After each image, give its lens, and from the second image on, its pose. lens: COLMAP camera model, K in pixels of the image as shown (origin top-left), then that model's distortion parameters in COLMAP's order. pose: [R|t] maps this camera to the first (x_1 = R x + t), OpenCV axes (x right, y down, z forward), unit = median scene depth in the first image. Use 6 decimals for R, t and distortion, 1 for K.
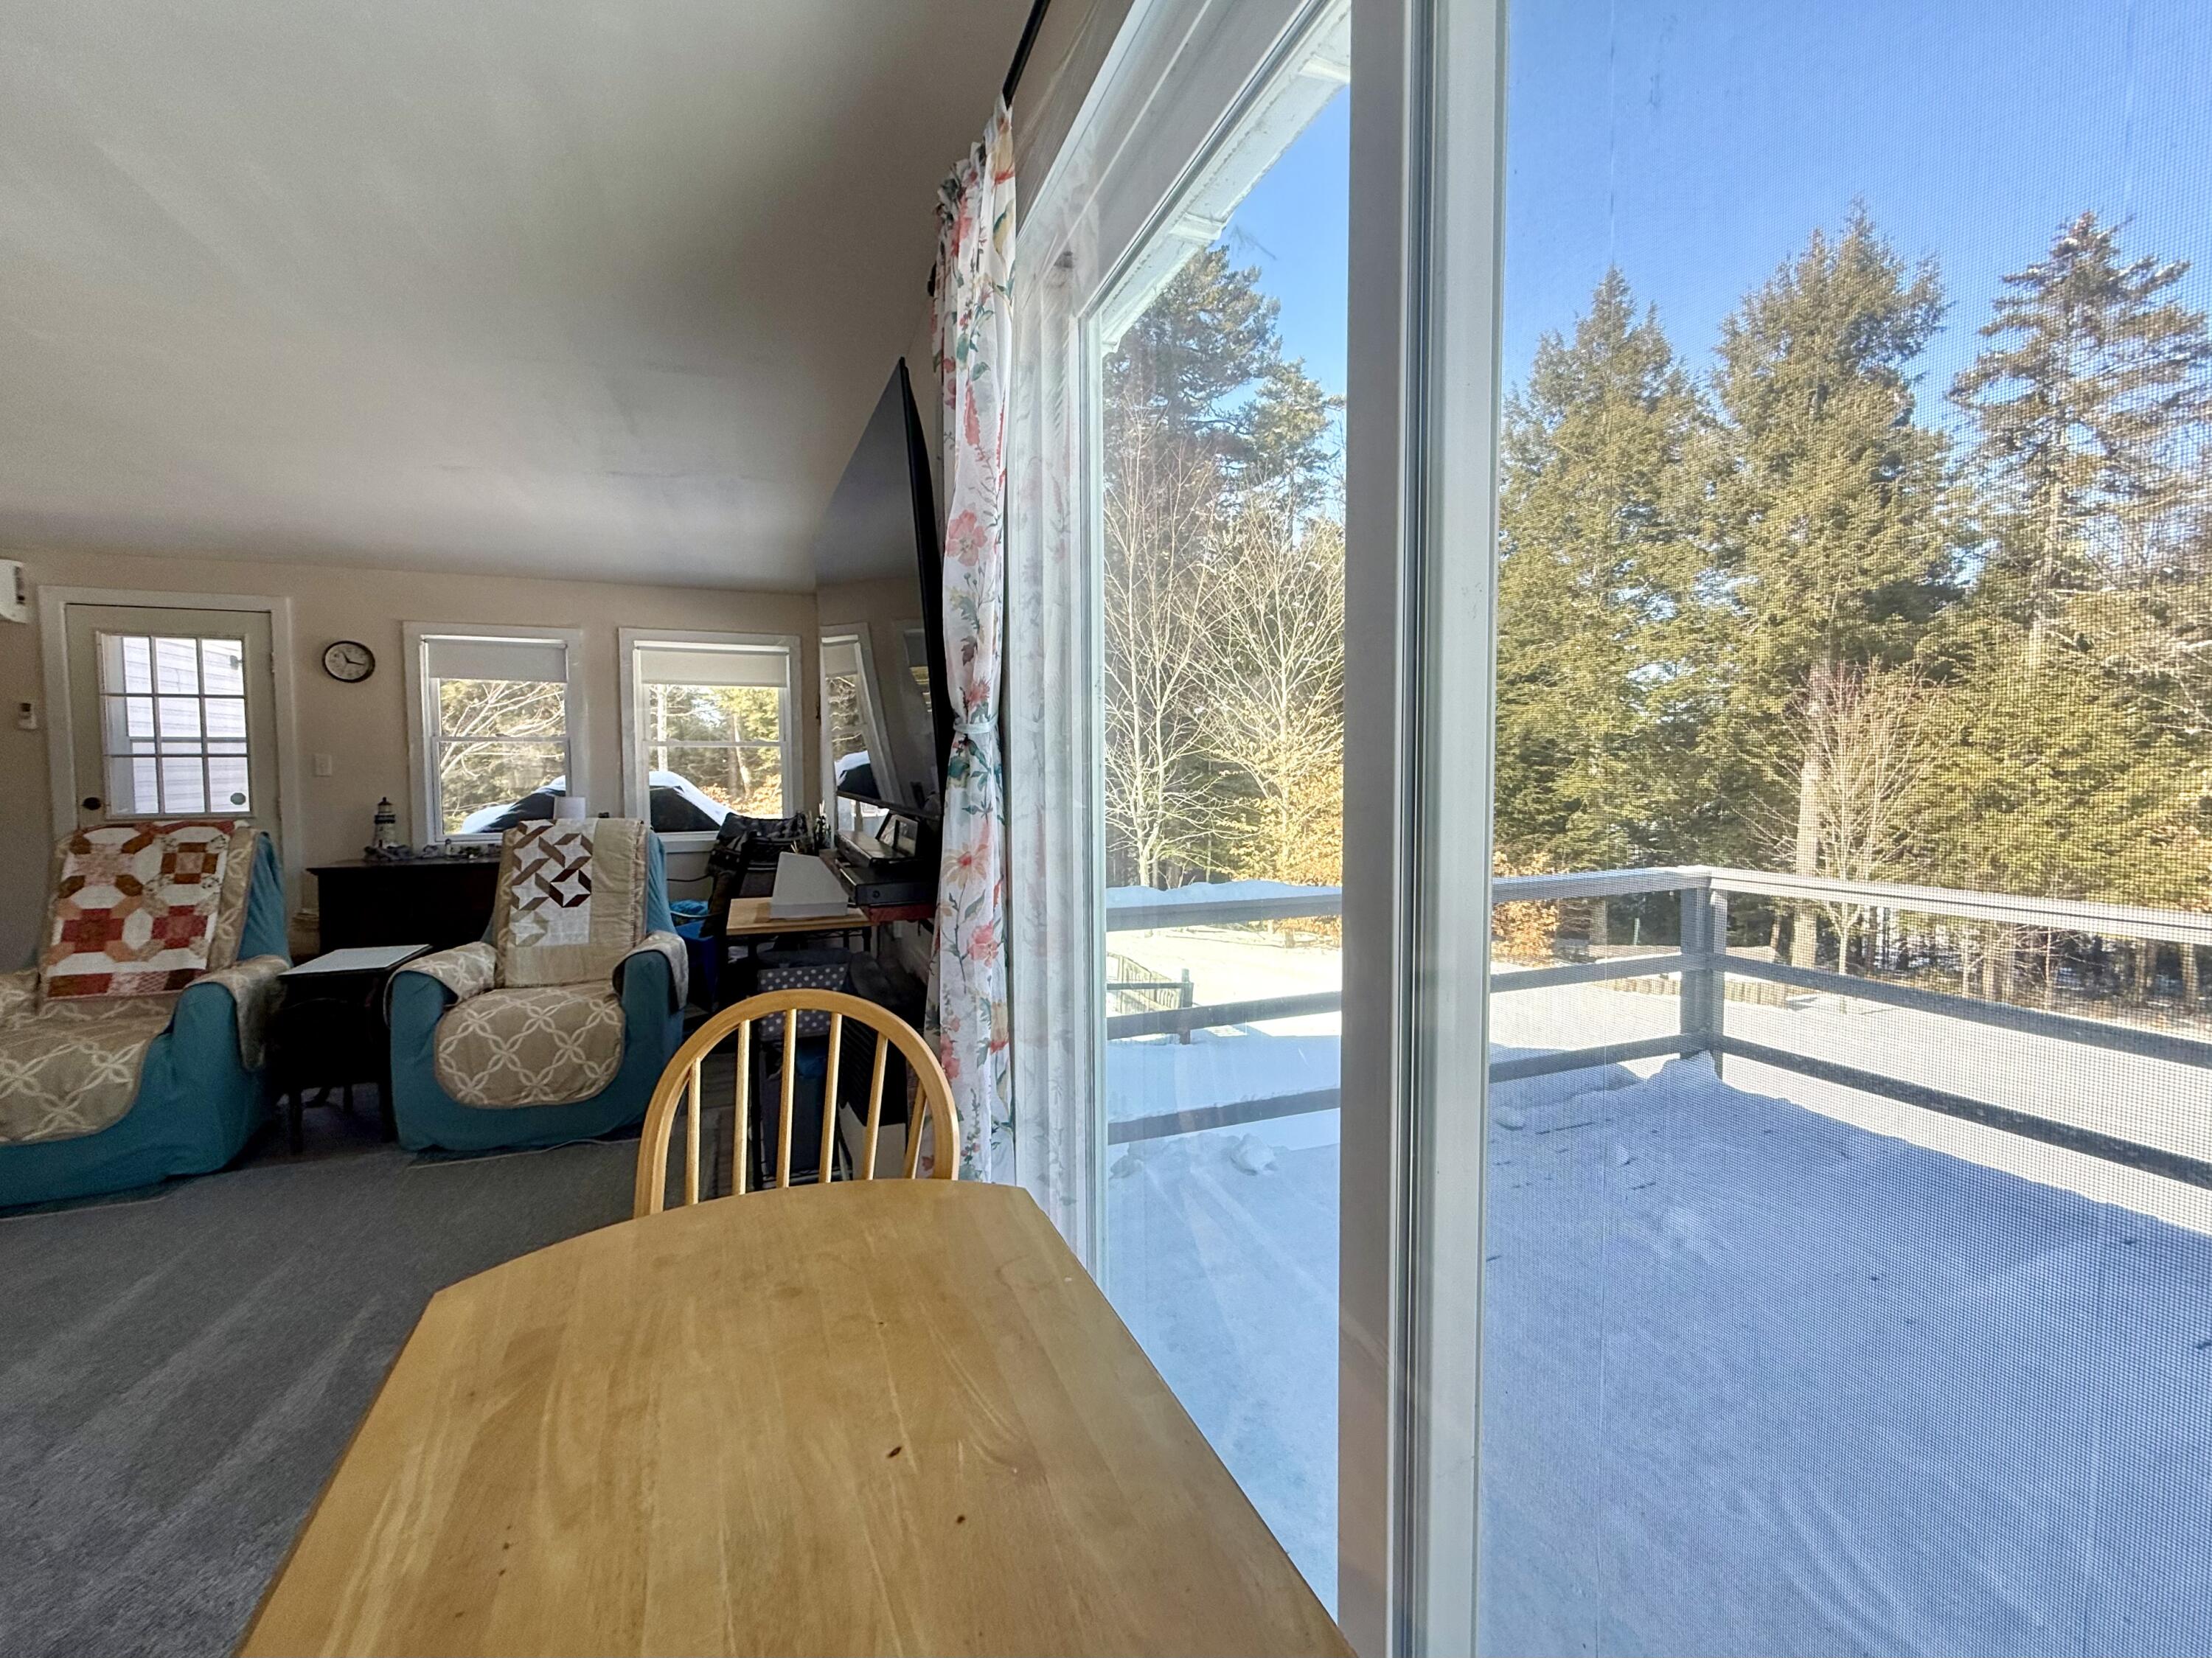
lens RADIAL K [[912.2, 0, 1089.1], [0, 912.2, 809.7], [0, 0, 1]] dist [-0.000844, 0.000204]
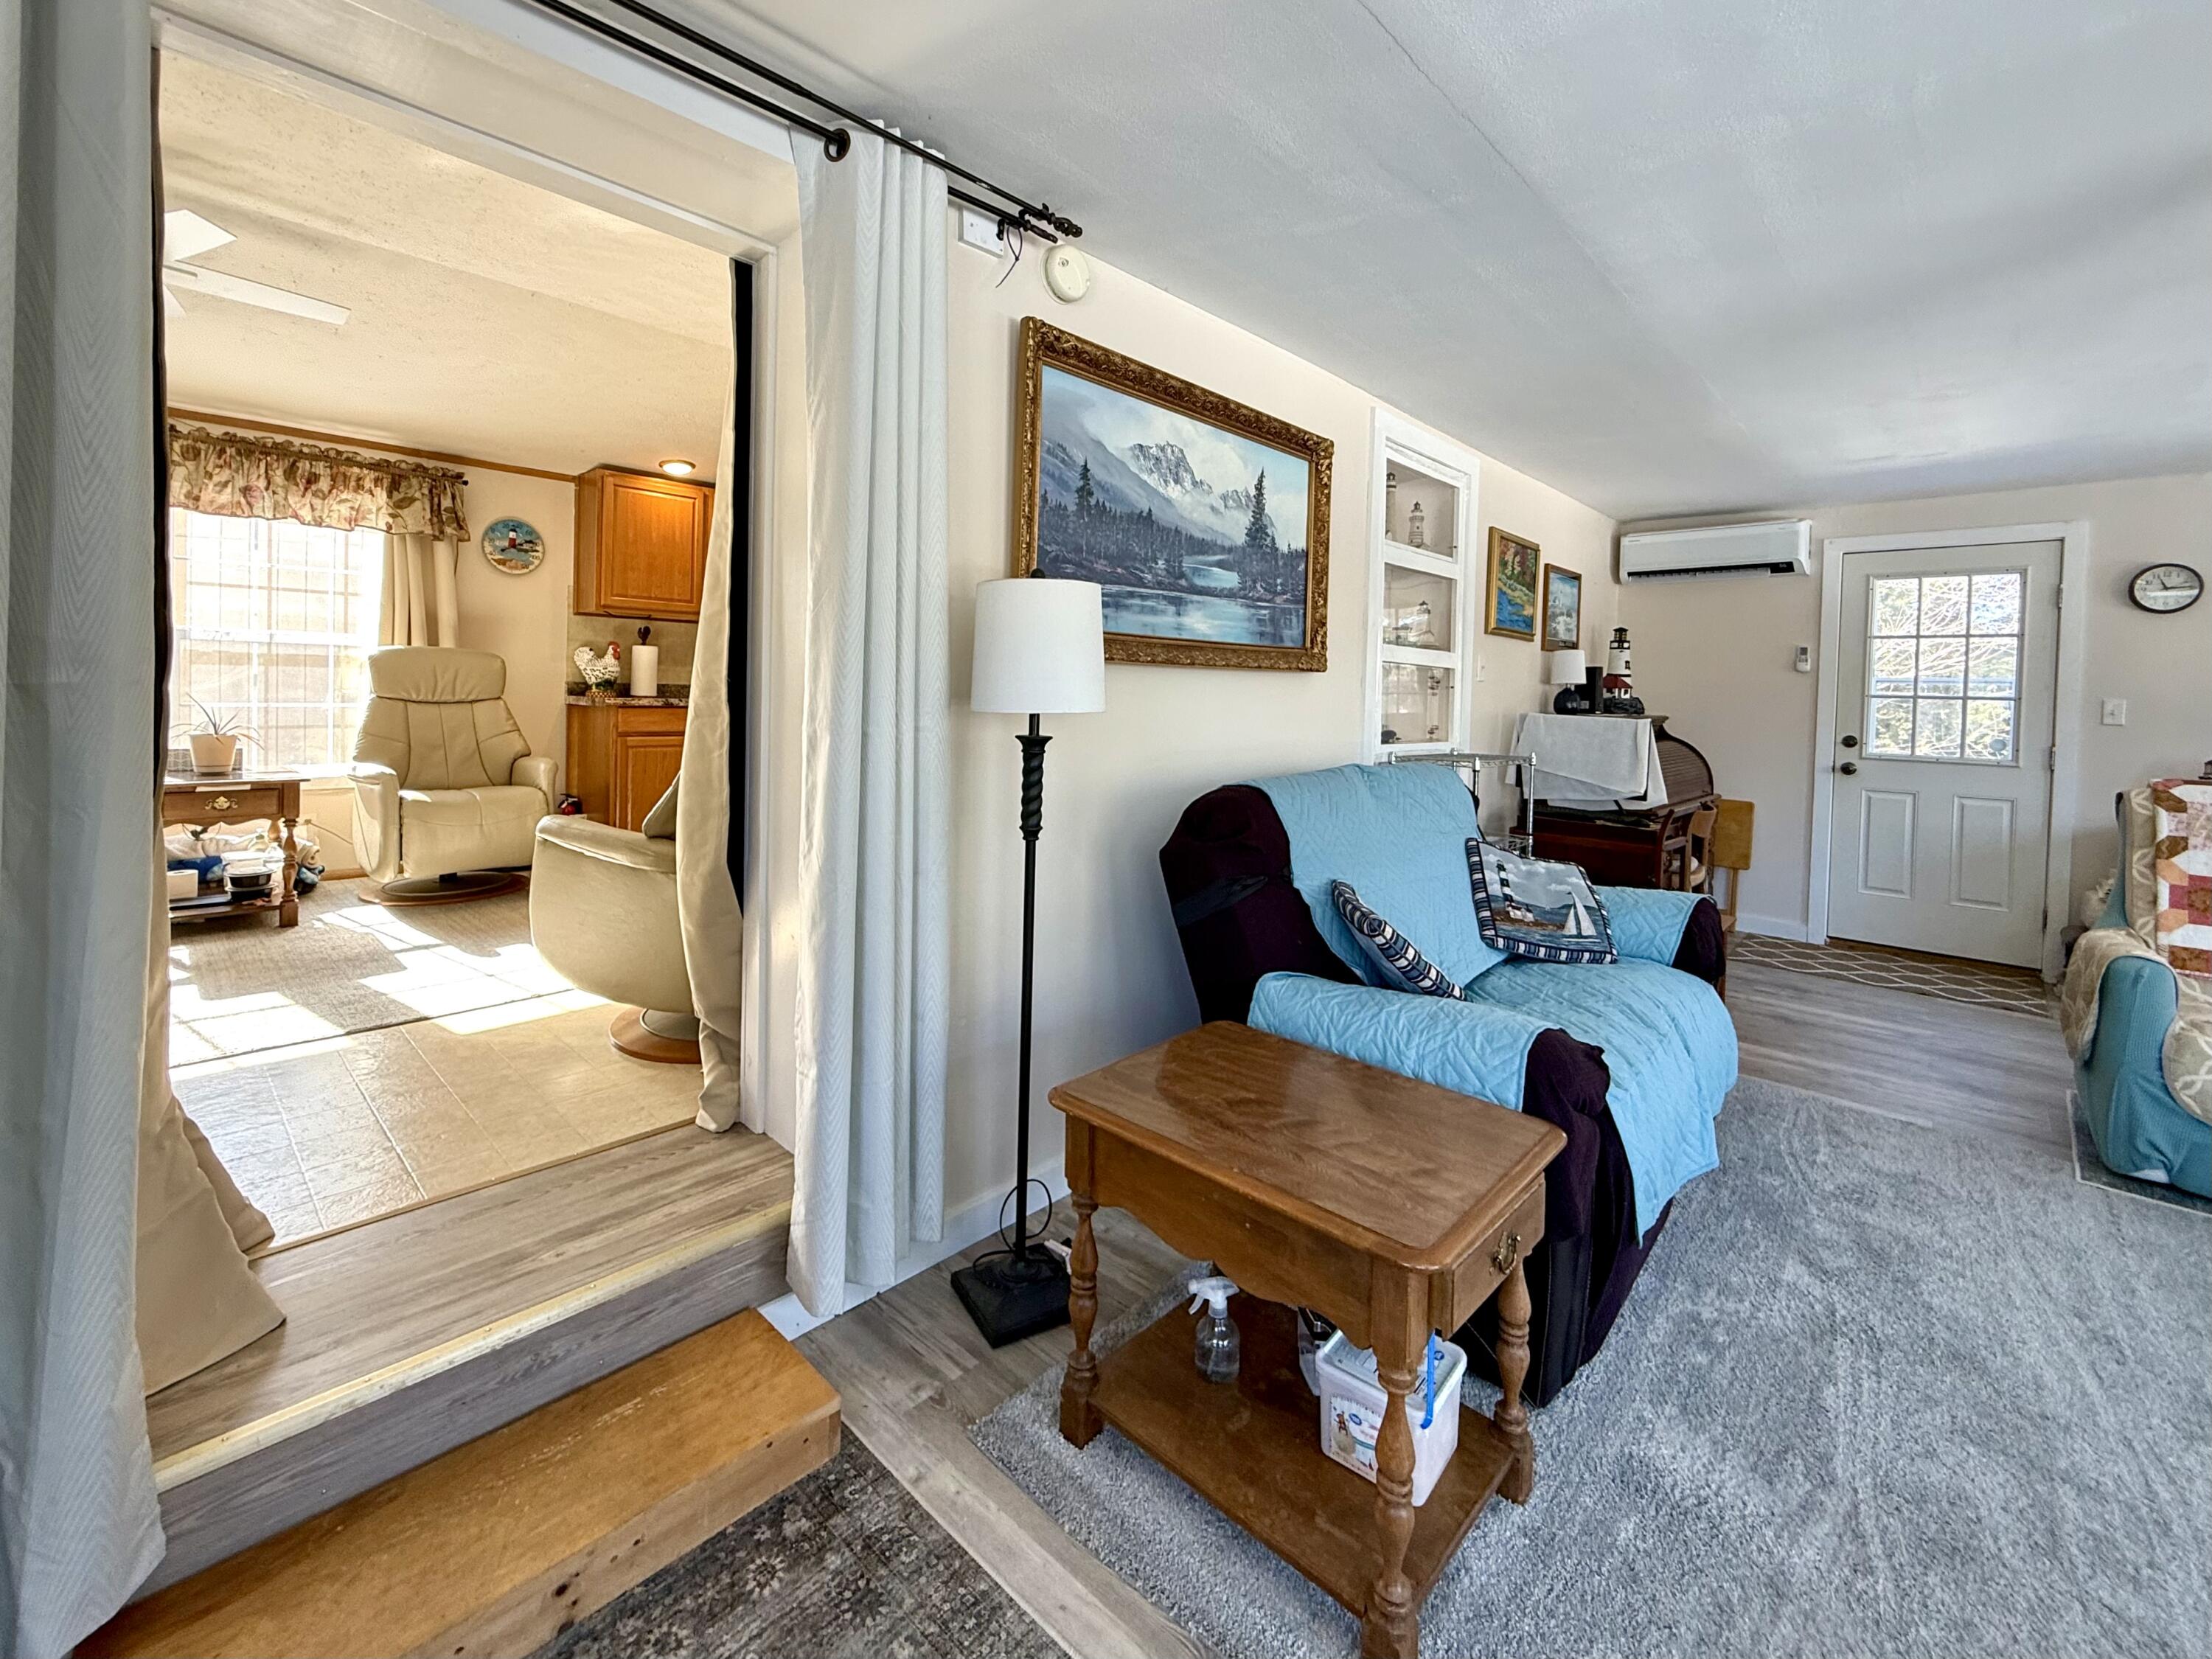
lens RADIAL K [[939.5, 0, 1104.3], [0, 939.5, 710.5], [0, 0, 1]] dist [0.000078, -0.000166]
pose [[0.436045, 0.035985, -0.899205, -0.636353], [-0.070749, 0.997478, 0.005610, 0.015881], [0.897140, 0.061172, 0.437491, -0.316044]]
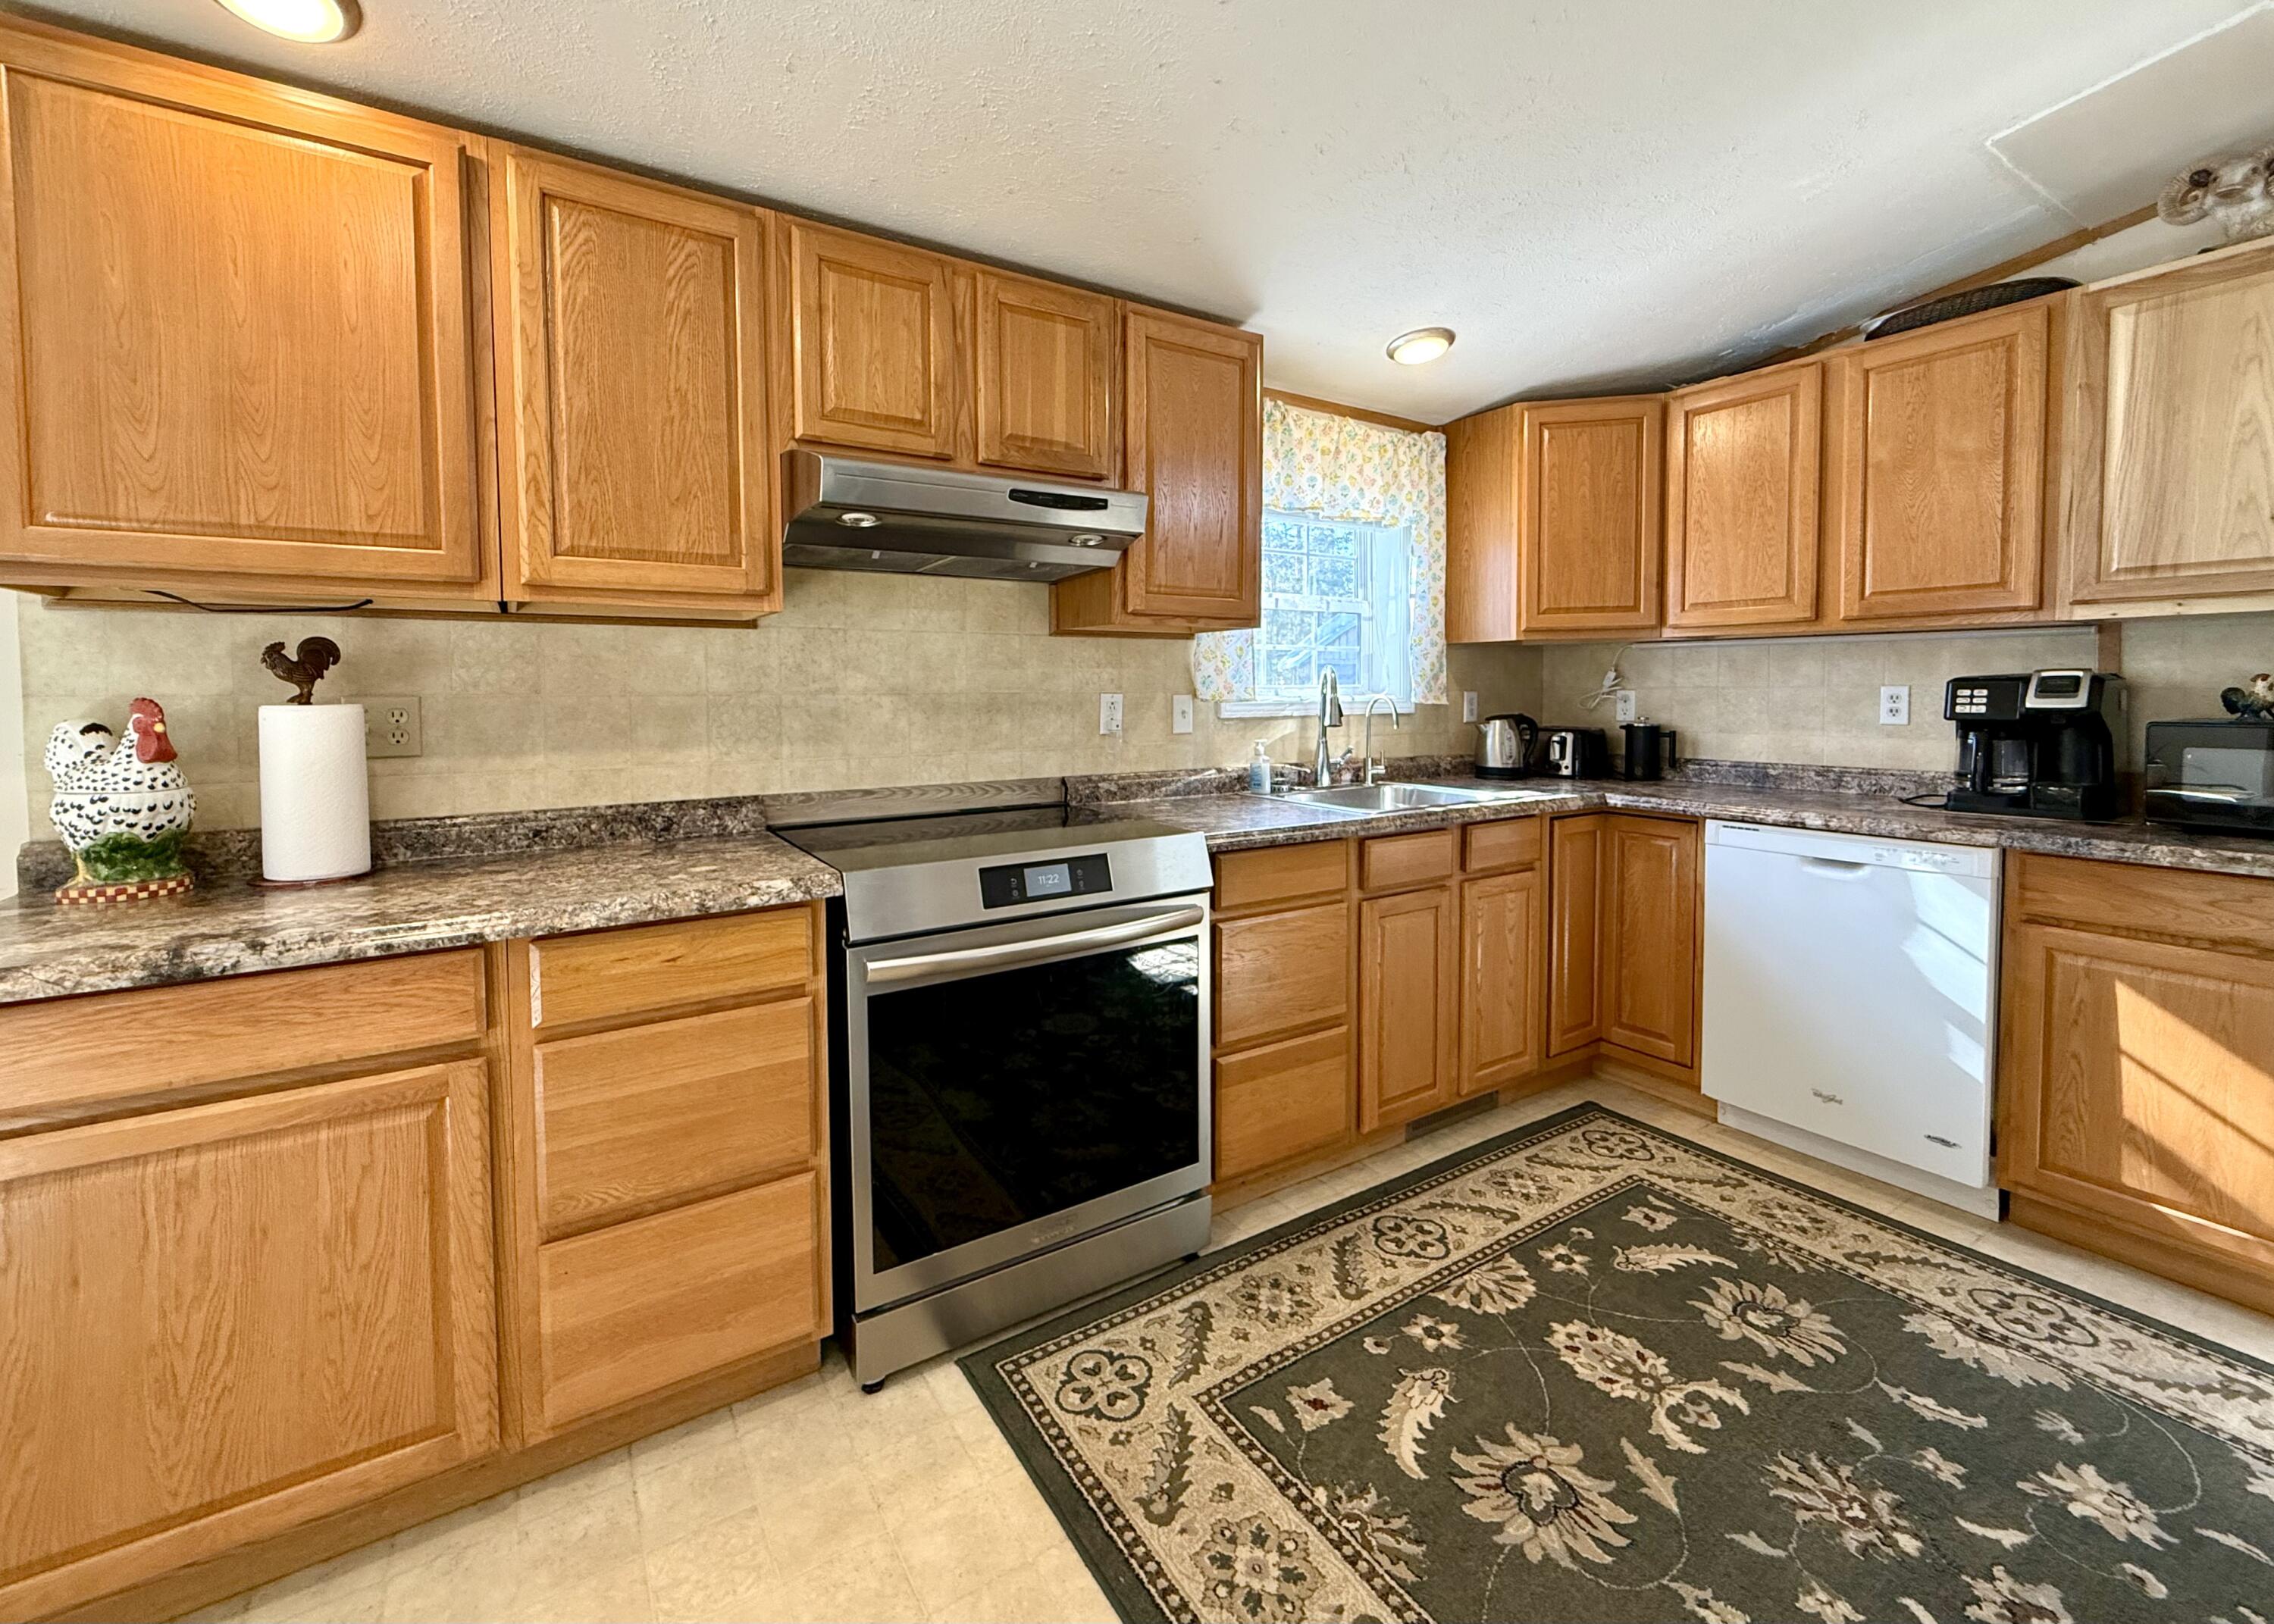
lens RADIAL K [[939.4, 0, 1127.4], [0, 939.4, 728.8], [0, 0, 1]] dist [-0.000250, -0.000189]
pose [[0.199004, 0.046040, -0.978917, -1.798790], [-0.041886, 0.998383, 0.038441, -0.048077], [0.979103, 0.033353, 0.200611, -0.034953]]
